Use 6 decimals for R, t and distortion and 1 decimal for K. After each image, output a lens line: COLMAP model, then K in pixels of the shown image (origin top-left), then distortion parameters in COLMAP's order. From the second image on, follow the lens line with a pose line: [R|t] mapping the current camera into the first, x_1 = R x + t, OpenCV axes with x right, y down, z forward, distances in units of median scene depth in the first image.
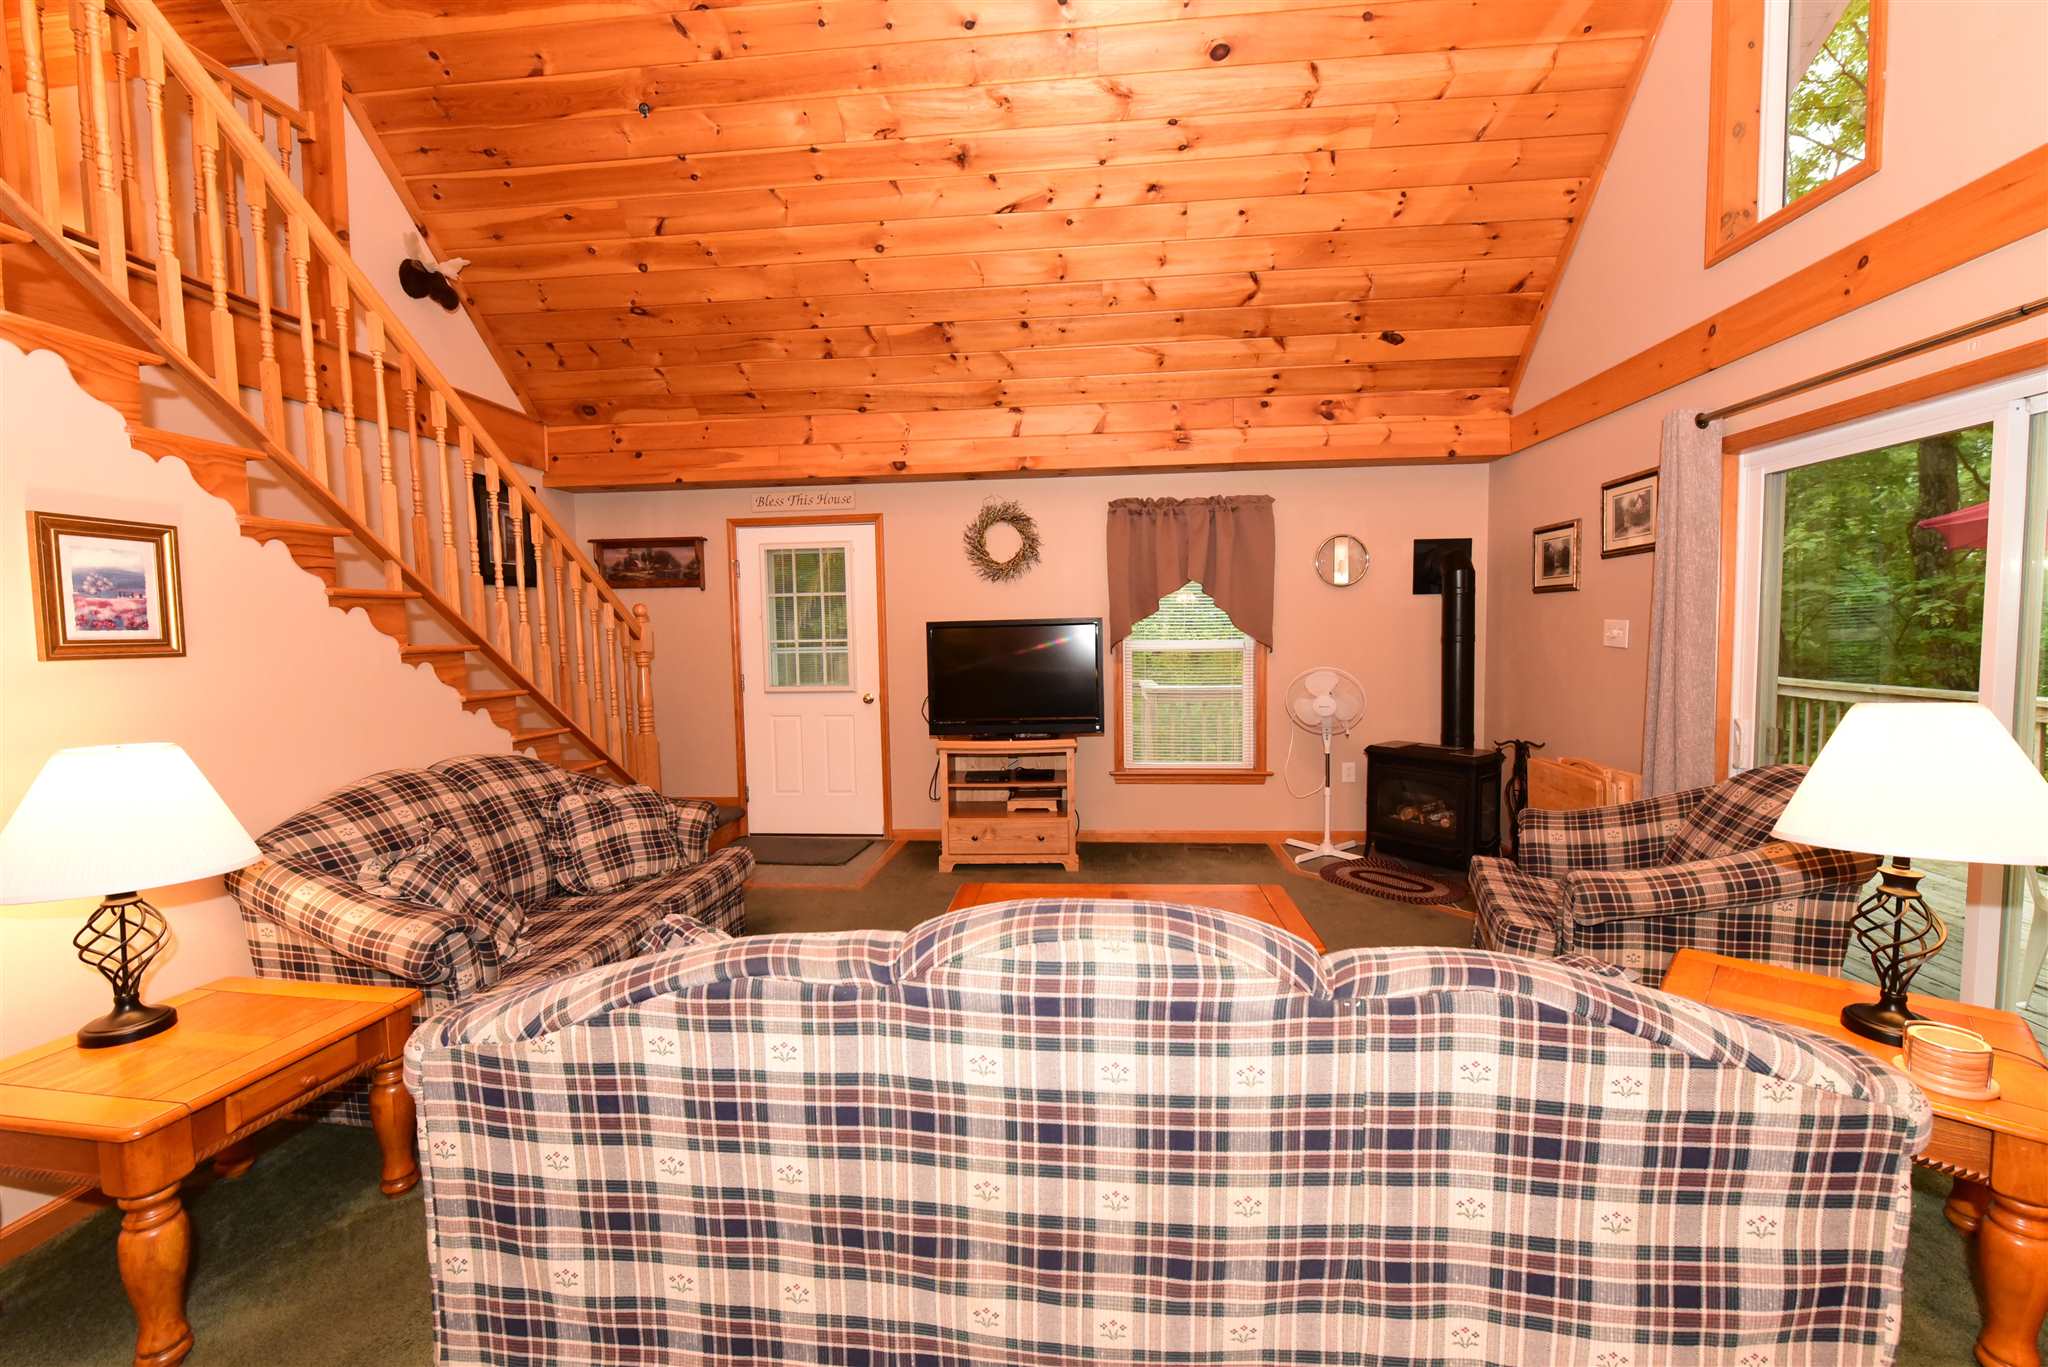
lens RADIAL K [[809.6, 0, 1033.1], [0, 809.6, 682.8], [0, 0, 1]] dist [-0.008043, -0.000633]
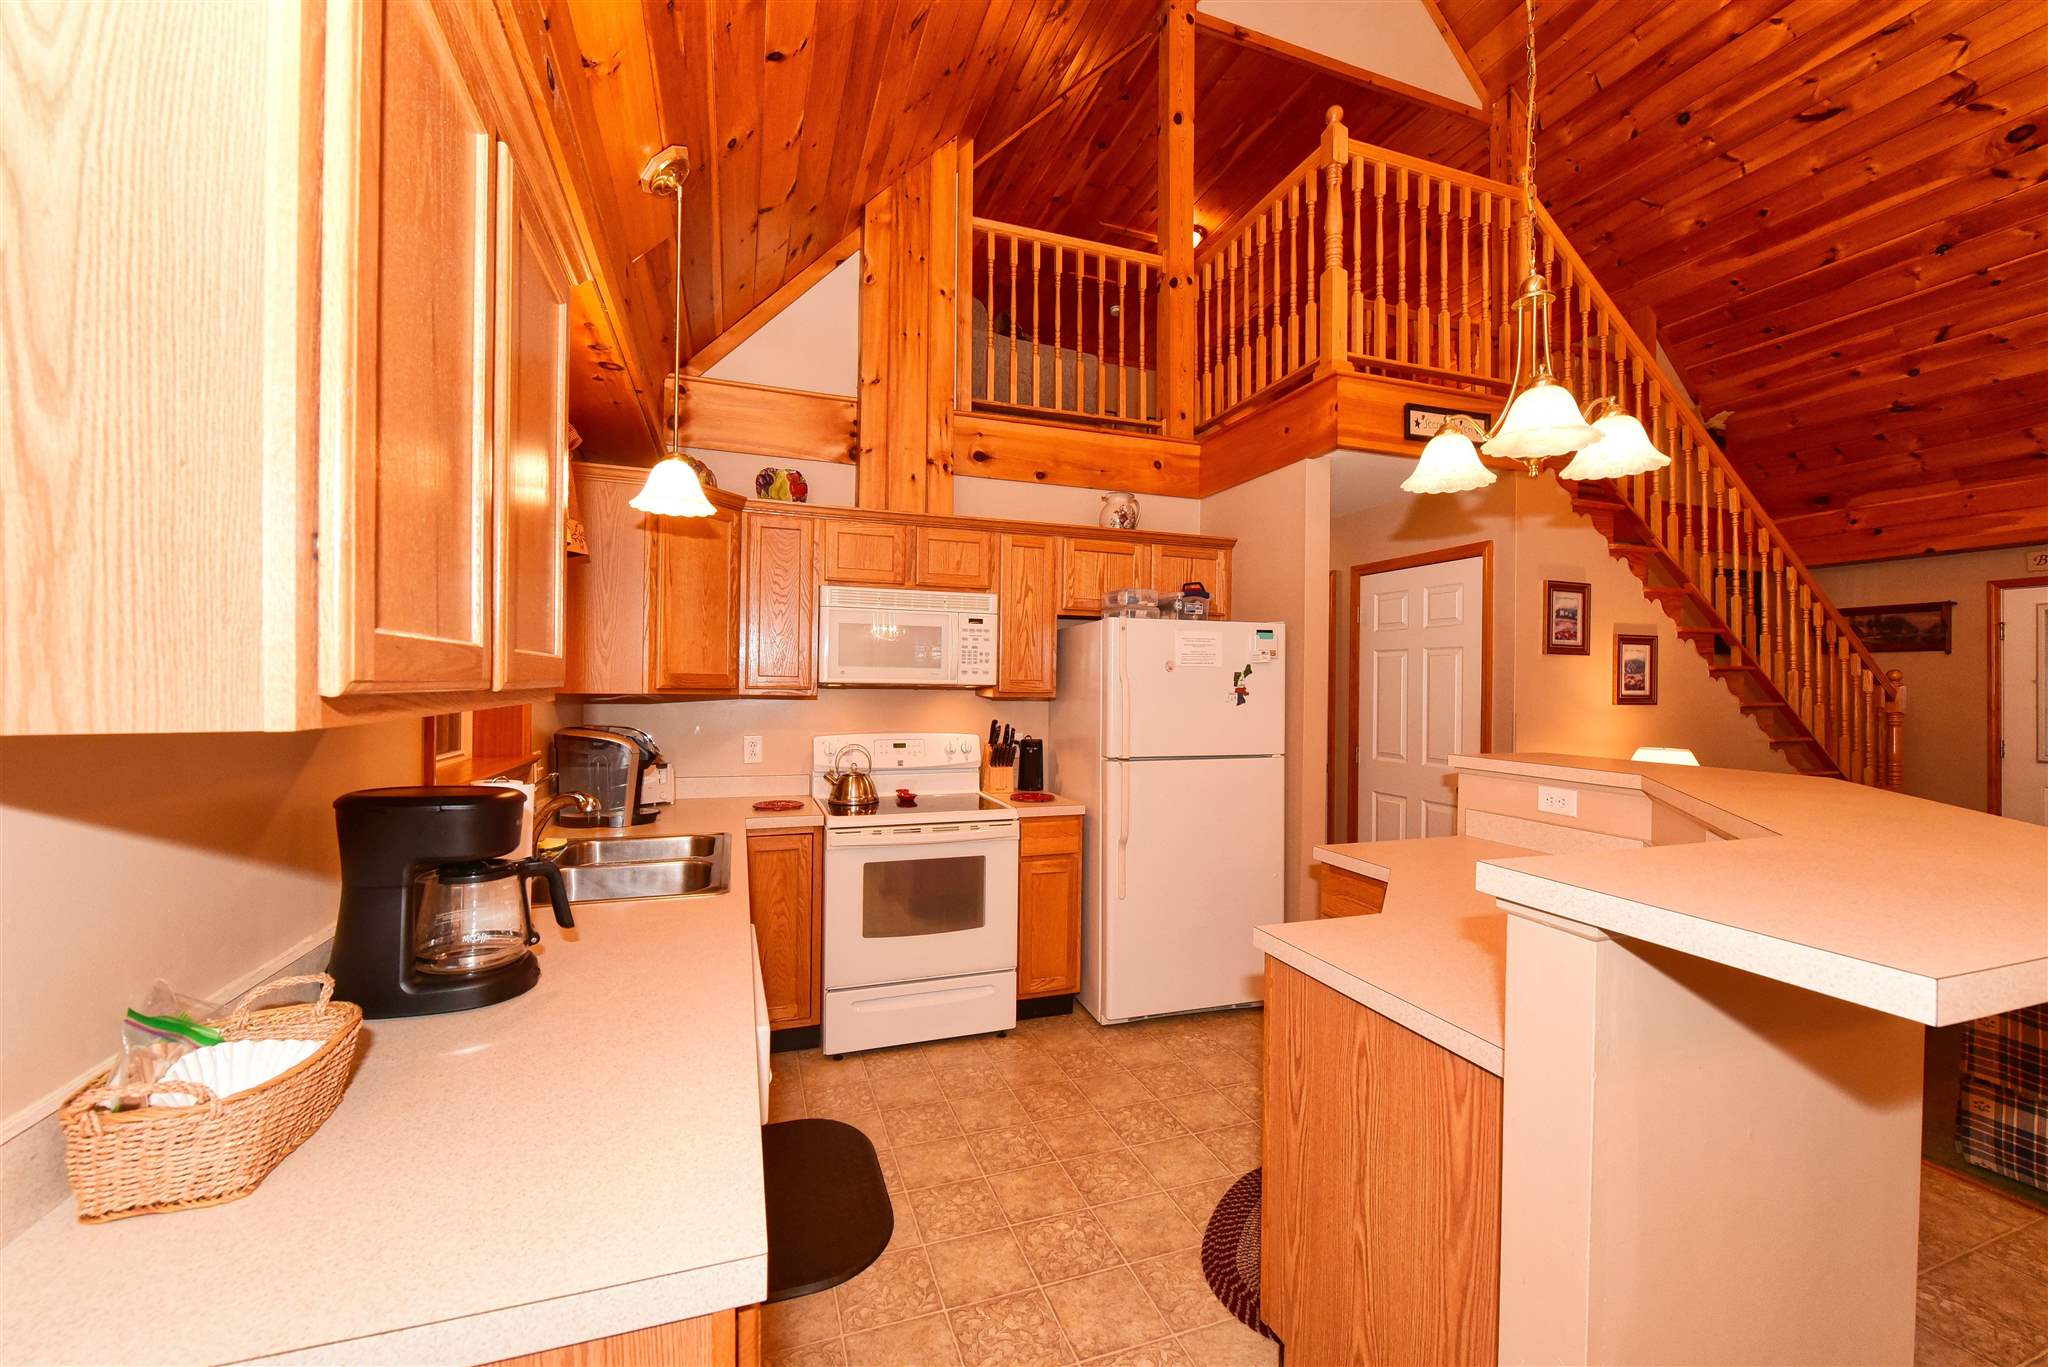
lens RADIAL K [[809.6, 0, 1031.2], [0, 809.6, 681.7], [0, 0, 1]] dist [-0.008043, -0.000633]
pose [[0.422359, 0.014972, -0.906305, 0.014954], [-0.073692, 0.997121, -0.017870, 0.026948], [0.903428, 0.074335, 0.422246, -0.547564]]
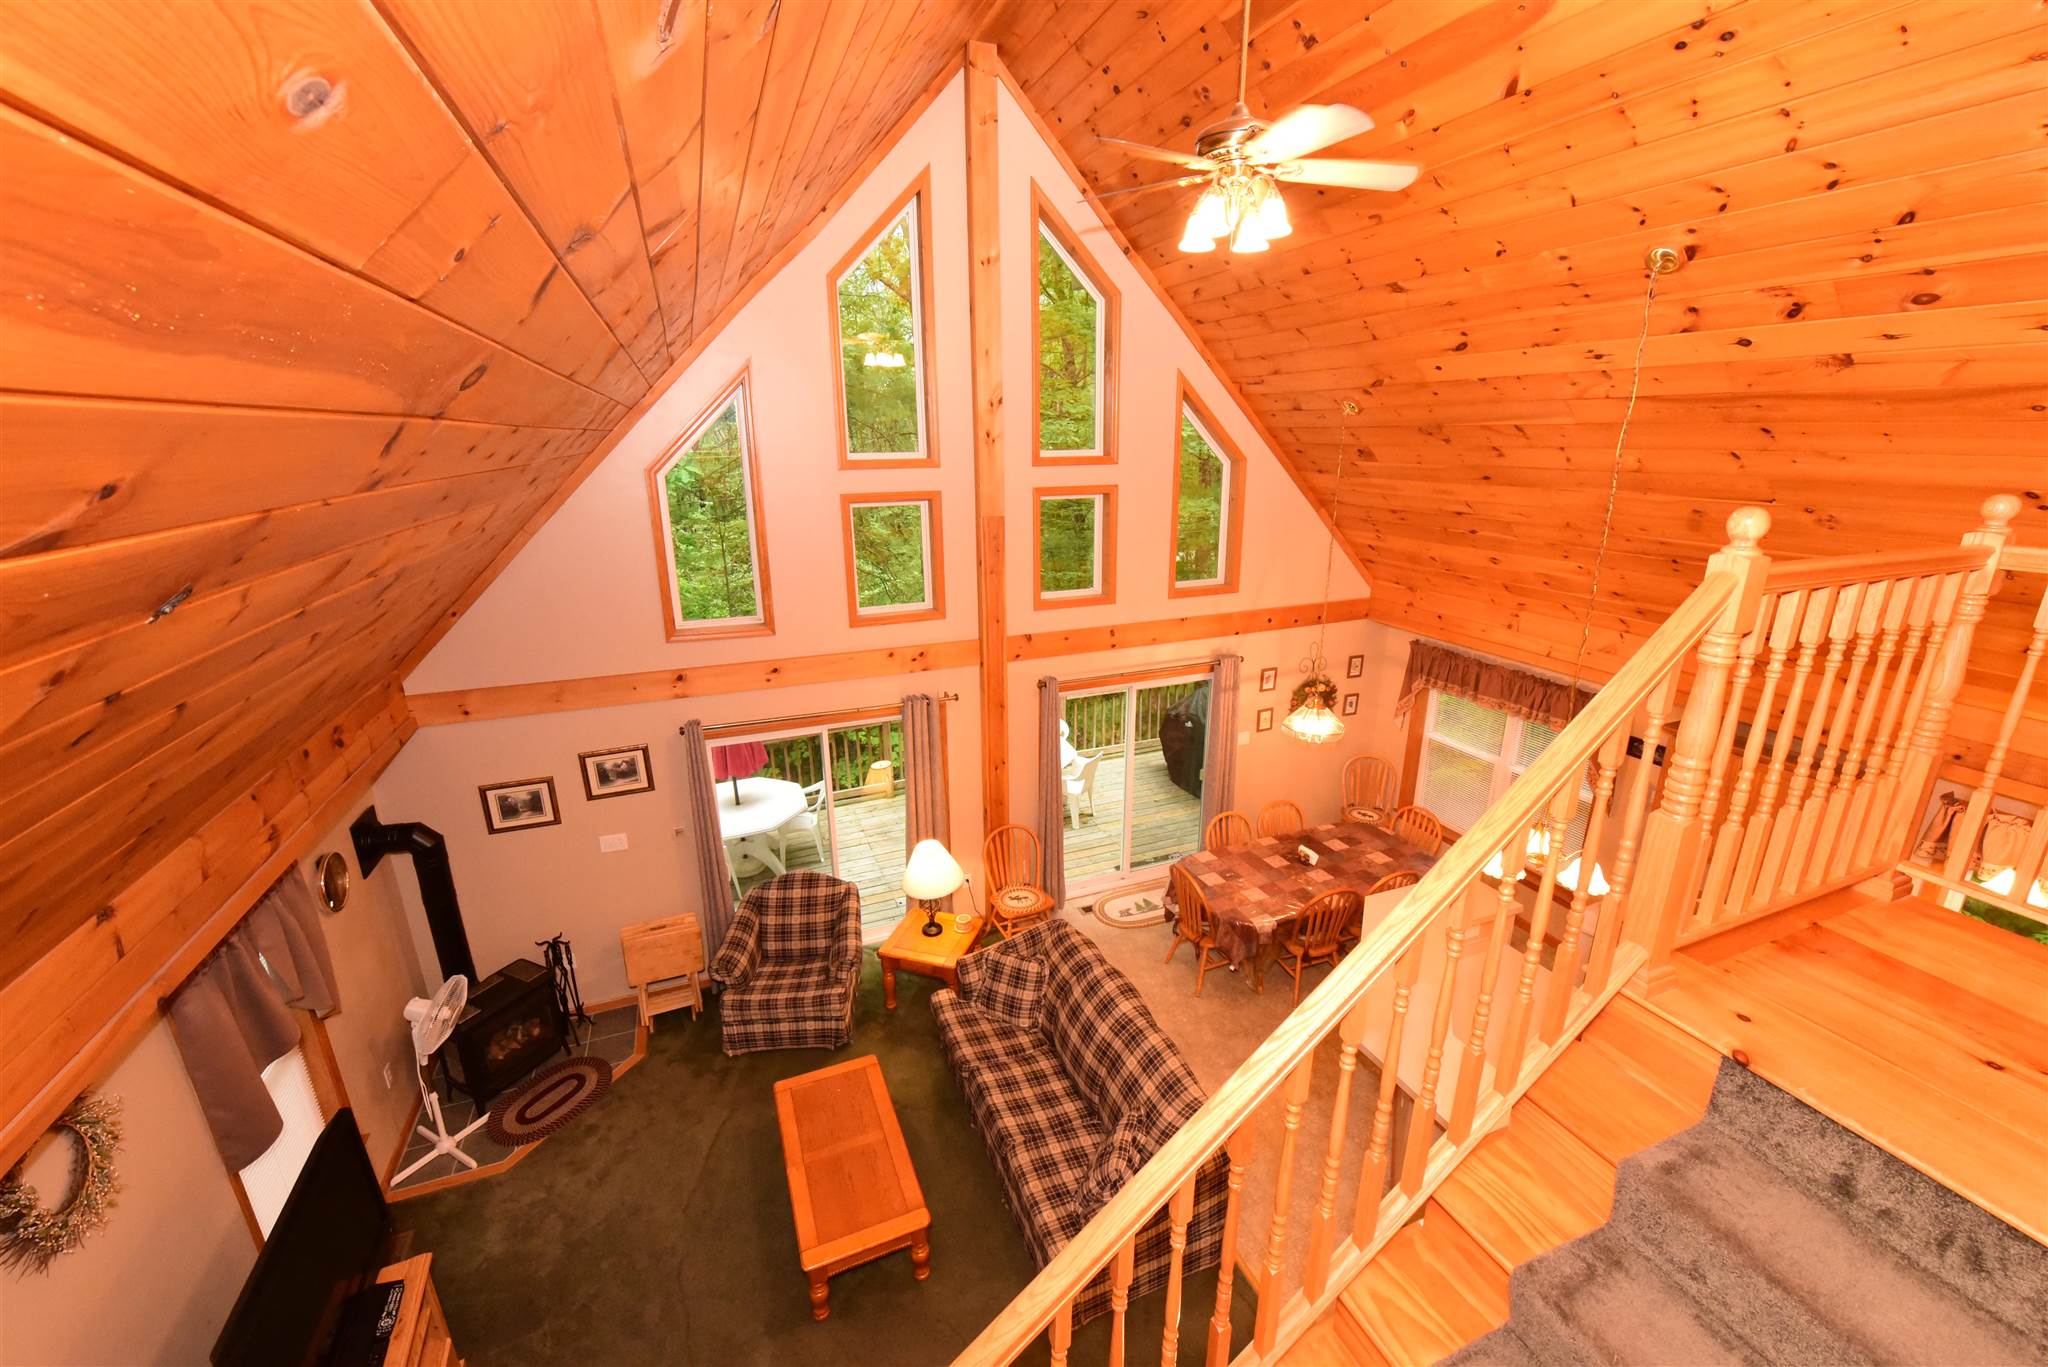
lens RADIAL K [[809.6, 0, 1034.5], [0, 809.6, 680.3], [0, 0, 1]] dist [-0.008043, -0.000633]
pose [[-0.461450, -0.239773, 0.854150, -0.742054], [0.069378, 0.950084, 0.304184, -0.642947], [-0.884449, 0.199625, -0.421781, 0.735068]]
